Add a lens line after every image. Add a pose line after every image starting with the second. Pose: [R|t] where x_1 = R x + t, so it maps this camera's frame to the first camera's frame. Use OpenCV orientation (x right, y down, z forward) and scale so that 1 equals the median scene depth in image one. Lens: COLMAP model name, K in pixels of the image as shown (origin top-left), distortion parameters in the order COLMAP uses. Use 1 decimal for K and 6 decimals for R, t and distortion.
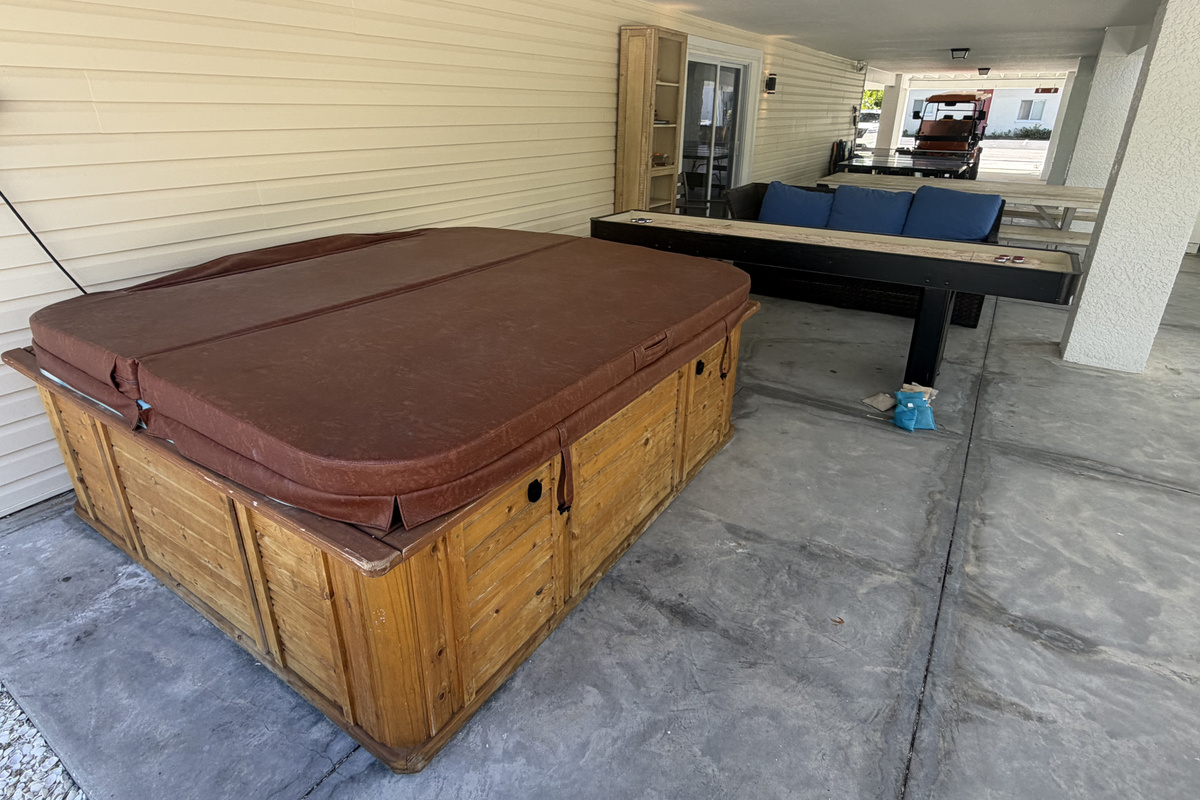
lens RADIAL K [[626.9, 0, 597.3], [0, 626.9, 356.5], [0, 0, 1]] dist [0.003651, -0.002722]
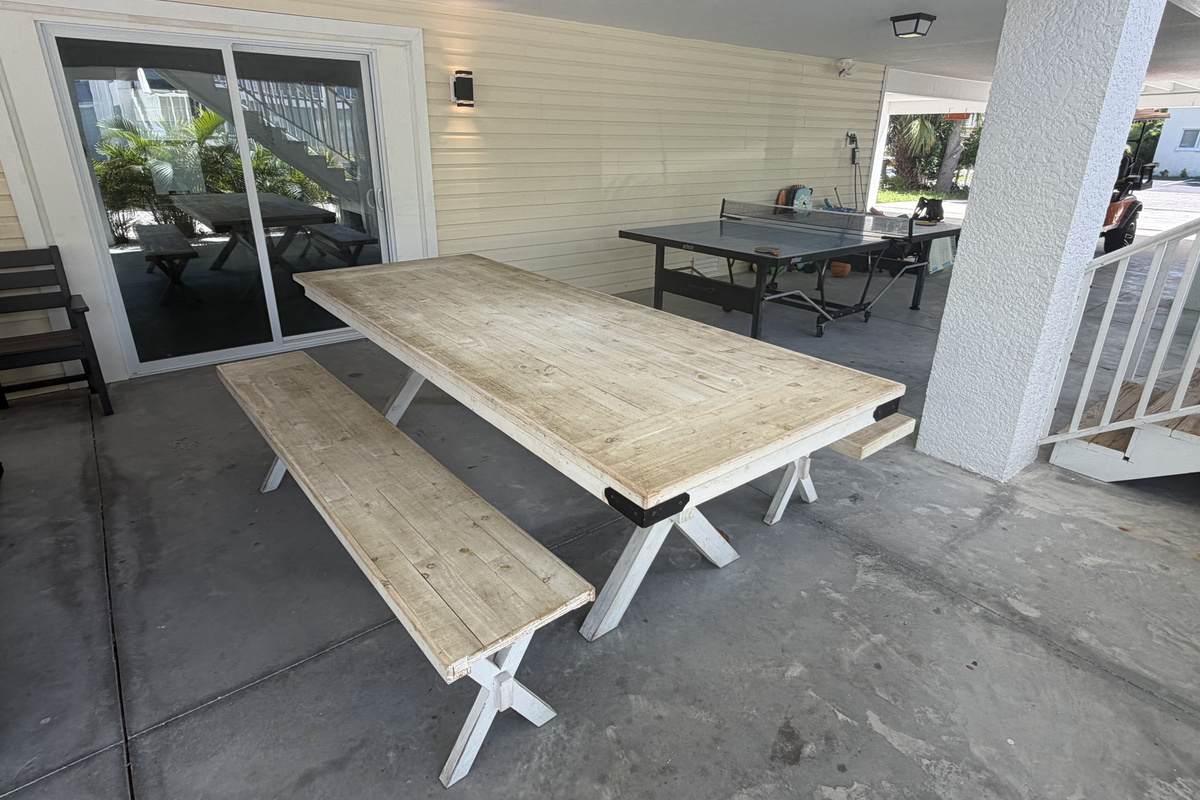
lens RADIAL K [[626.9, 0, 599.3], [0, 626.9, 392.8], [0, 0, 1]] dist [0.003651, -0.002722]
pose [[0.947242, 0.120696, -0.296927, 1.658365], [-0.119307, 0.992594, 0.022866, -0.516670], [0.297488, 0.013766, 0.954626, 1.365442]]
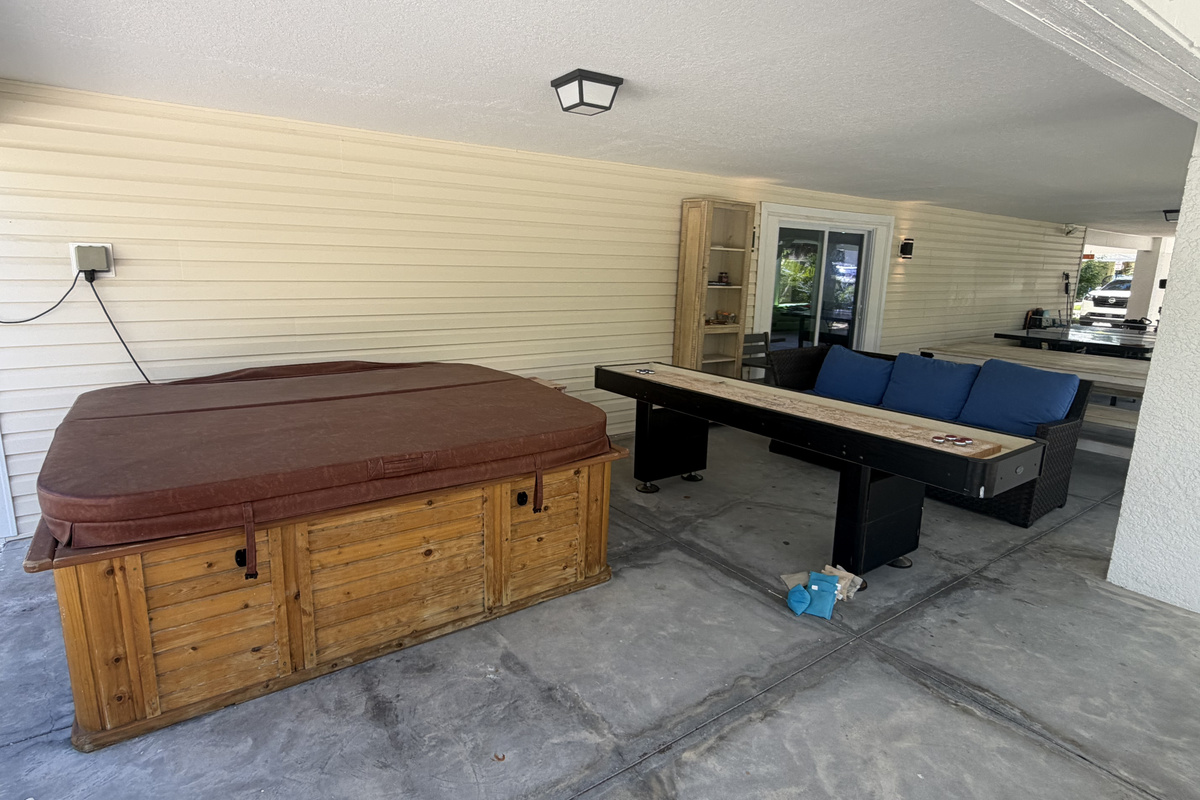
lens RADIAL K [[626.9, 0, 594.1], [0, 626.9, 396.1], [0, 0, 1]] dist [0.003651, -0.002722]
pose [[0.928831, 0.088185, -0.359857, 0.549975], [-0.149637, 0.977811, -0.146610, -0.013015], [0.338943, 0.190023, 0.921417, 0.010083]]
